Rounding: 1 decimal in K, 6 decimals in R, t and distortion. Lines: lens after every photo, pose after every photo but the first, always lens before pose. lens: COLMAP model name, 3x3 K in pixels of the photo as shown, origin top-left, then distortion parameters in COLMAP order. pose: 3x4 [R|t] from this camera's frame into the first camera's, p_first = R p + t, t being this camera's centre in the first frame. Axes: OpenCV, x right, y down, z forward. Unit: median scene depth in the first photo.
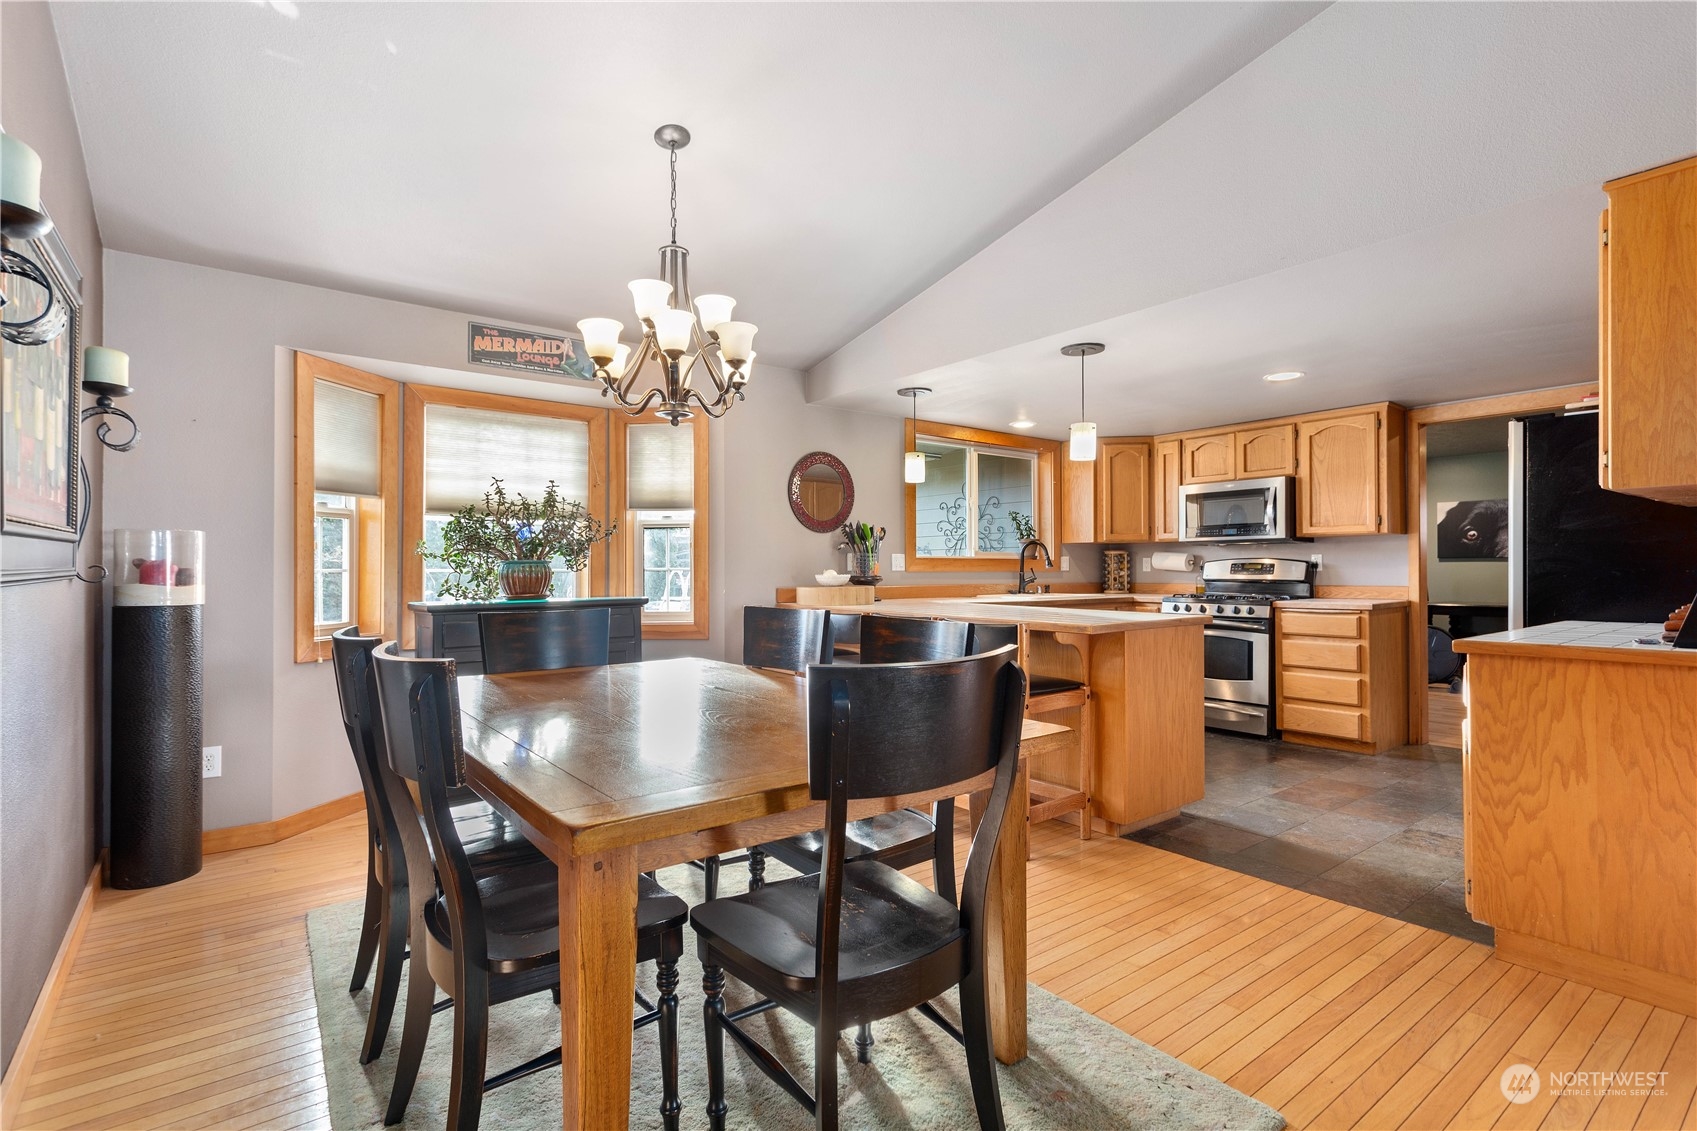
lens RADIAL K [[807.7, 0, 848.3], [0, 807.7, 565.3], [0, 0, 1]] dist [0.001383, 0.002957]
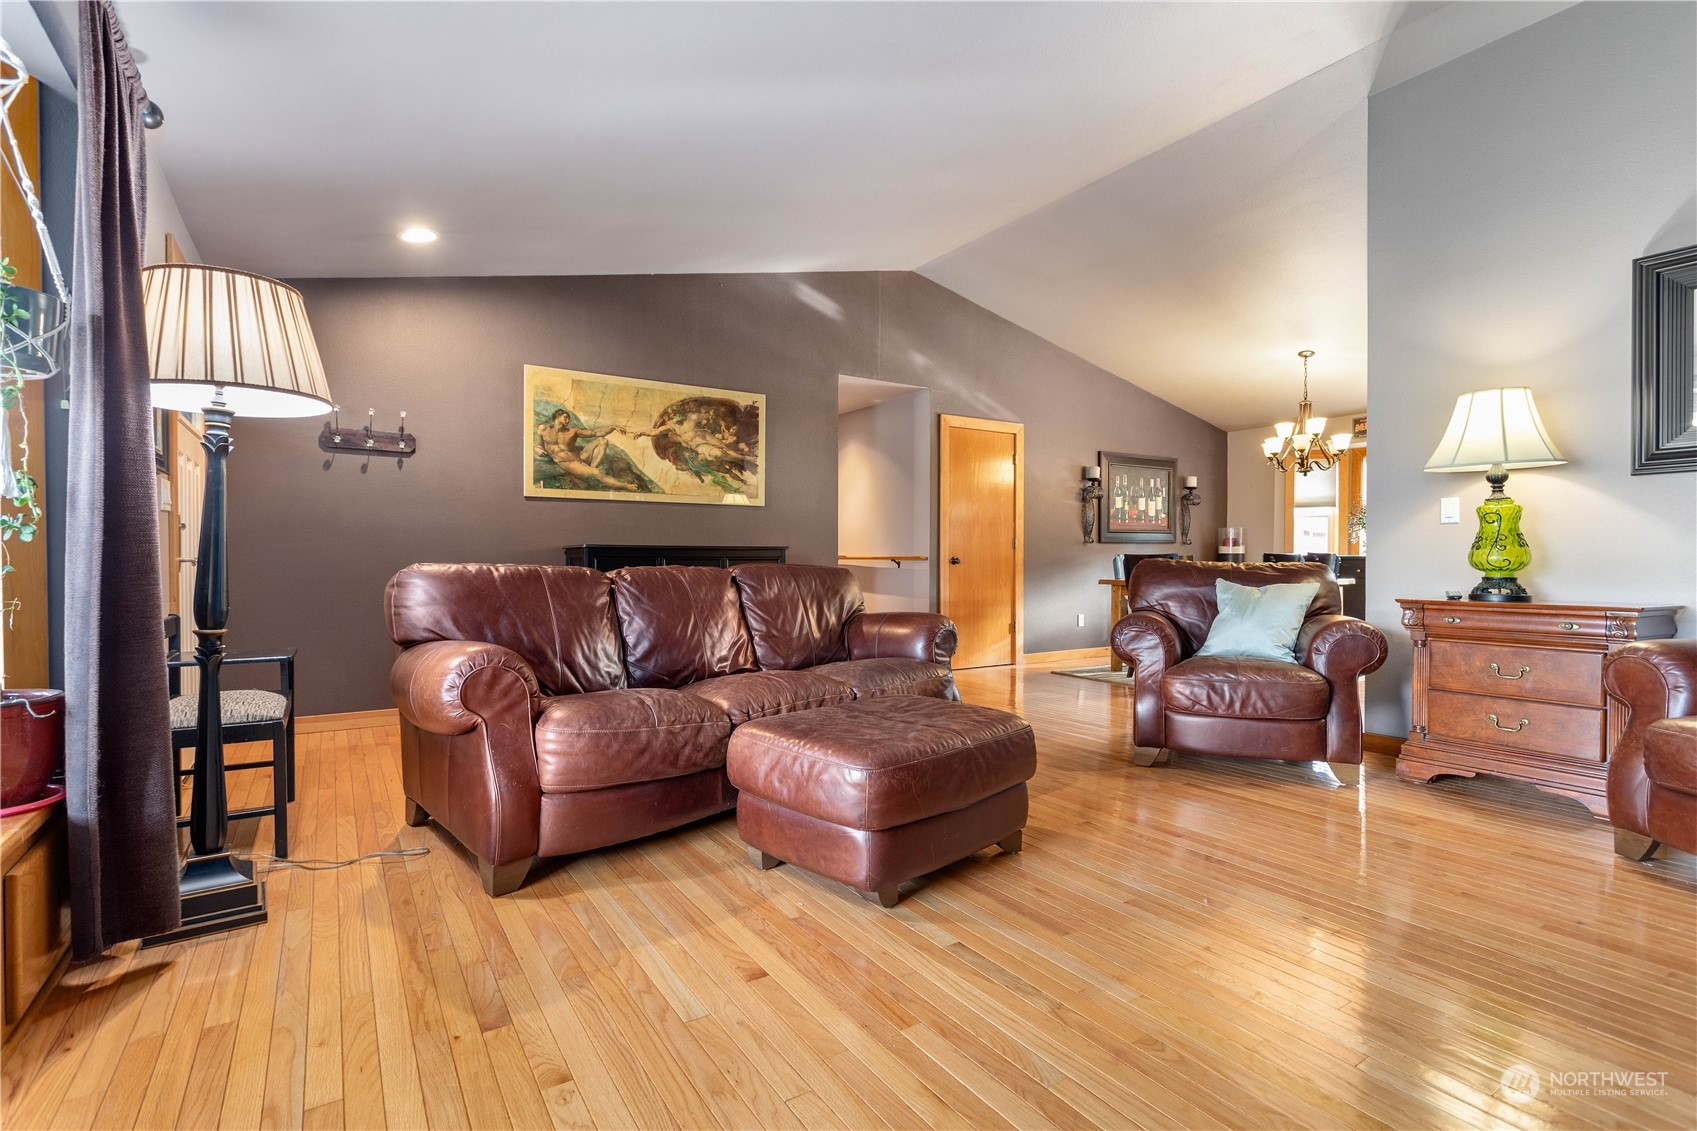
lens RADIAL K [[807.7, 0, 840.8], [0, 807.7, 566.8], [0, 0, 1]] dist [0.001383, 0.002957]
pose [[-0.083469, 0.013550, -0.996418, 1.475066], [0.007192, 0.999890, 0.012995, 0.034024], [0.996484, -0.006082, -0.083558, -0.106553]]
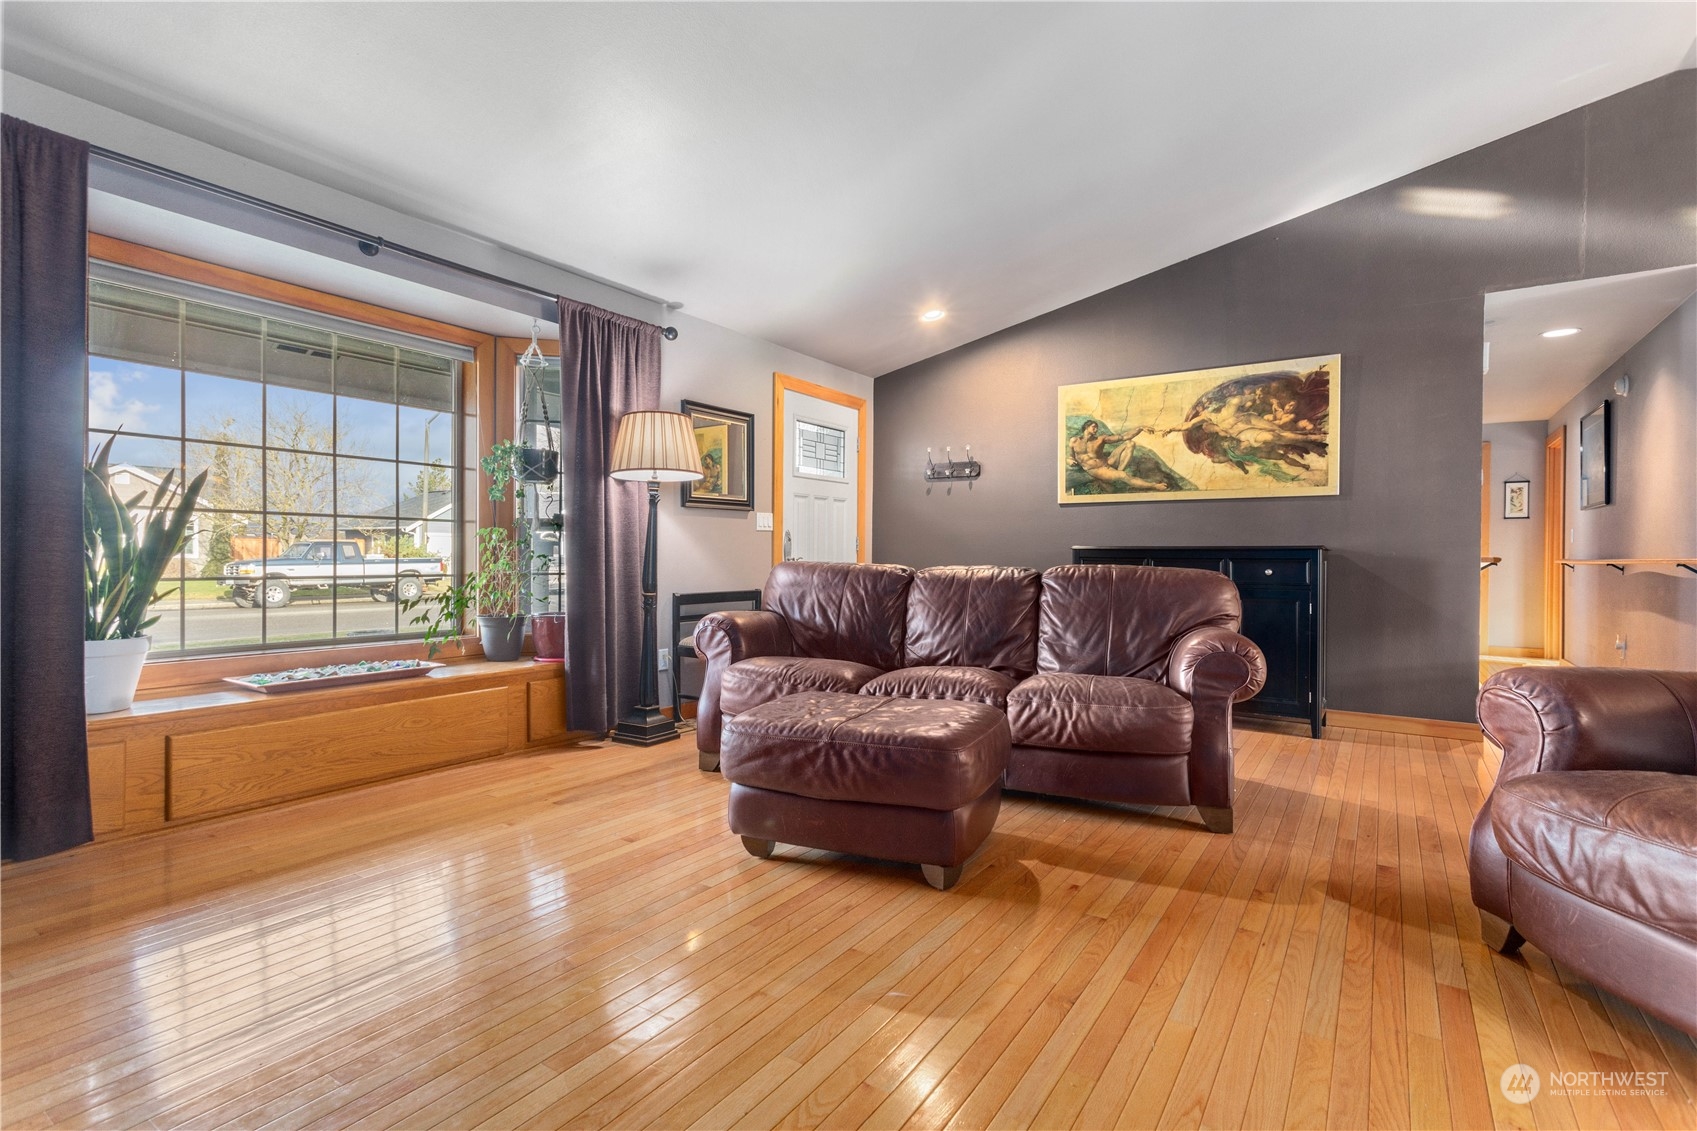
lens RADIAL K [[807.7, 0, 850.6], [0, 807.7, 566.6], [0, 0, 1]] dist [0.001383, 0.002957]
pose [[-0.947582, 0.002744, -0.319500, 1.115048], [0.000723, 0.999979, 0.006445, 0.037206], [0.319511, 0.005876, -0.947564, 0.434095]]
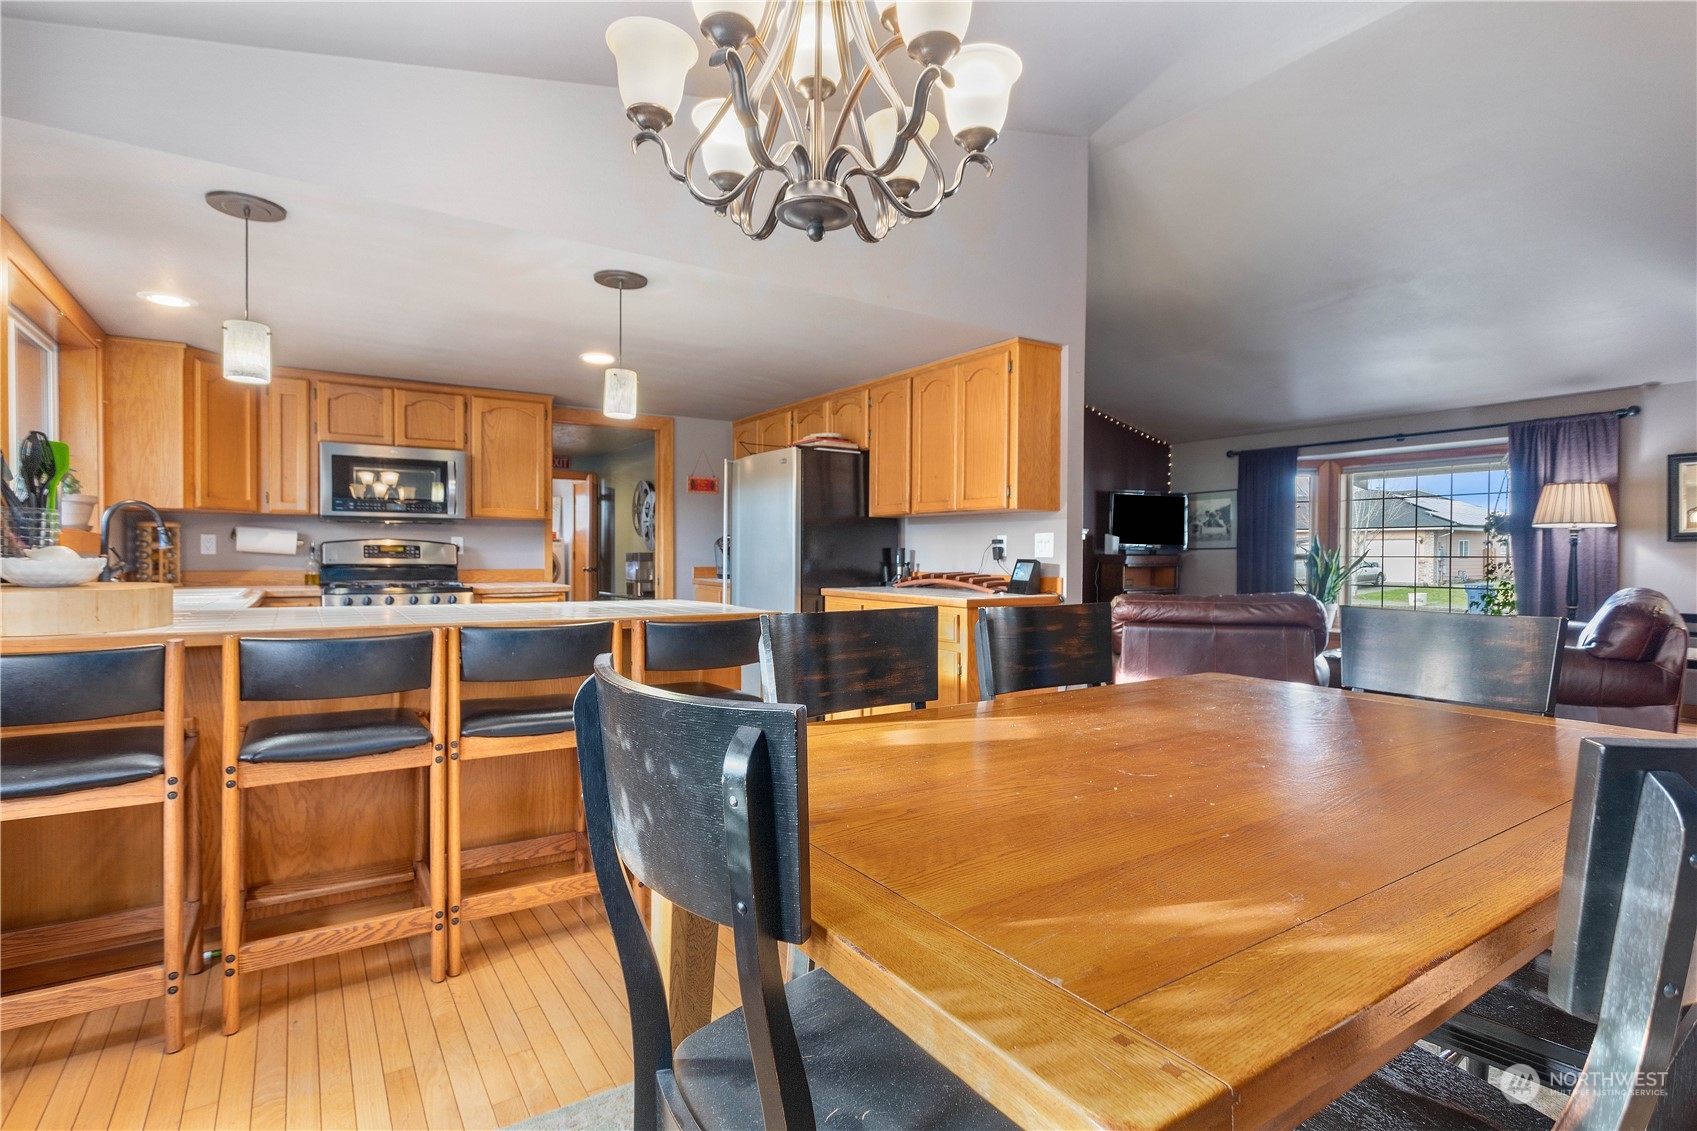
lens RADIAL K [[807.7, 0, 861.6], [0, 807.7, 568.3], [0, 0, 1]] dist [0.001383, 0.002957]
pose [[0.079846, -0.010124, 0.996756, -0.394107], [-0.011245, 0.999876, 0.011057, 0.008566], [-0.996744, -0.012092, 0.079722, 0.554933]]
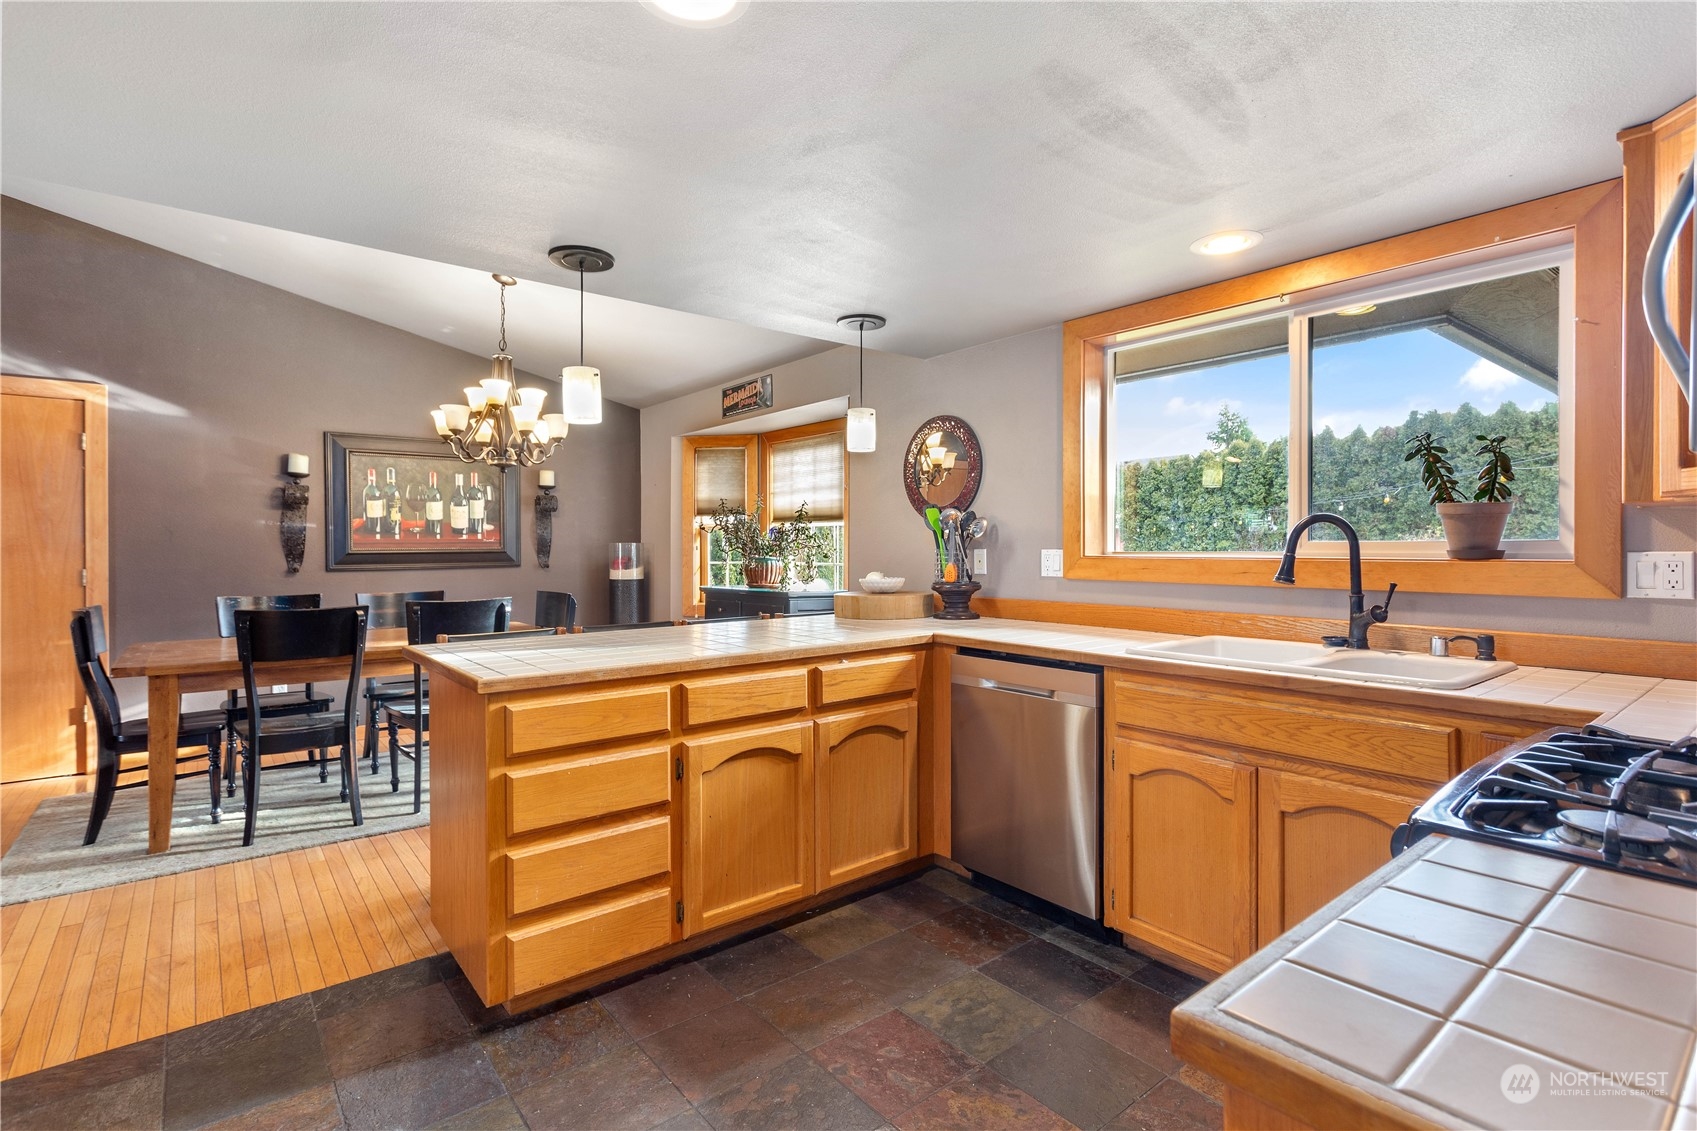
lens RADIAL K [[807.7, 0, 848.6], [0, 807.7, 553.3], [0, 0, 1]] dist [0.001383, 0.002957]
pose [[0.021373, 0.012767, -0.999690, 0.842579], [0.007413, 0.999889, 0.012928, -0.026017], [0.999744, -0.007687, 0.021276, 1.044024]]
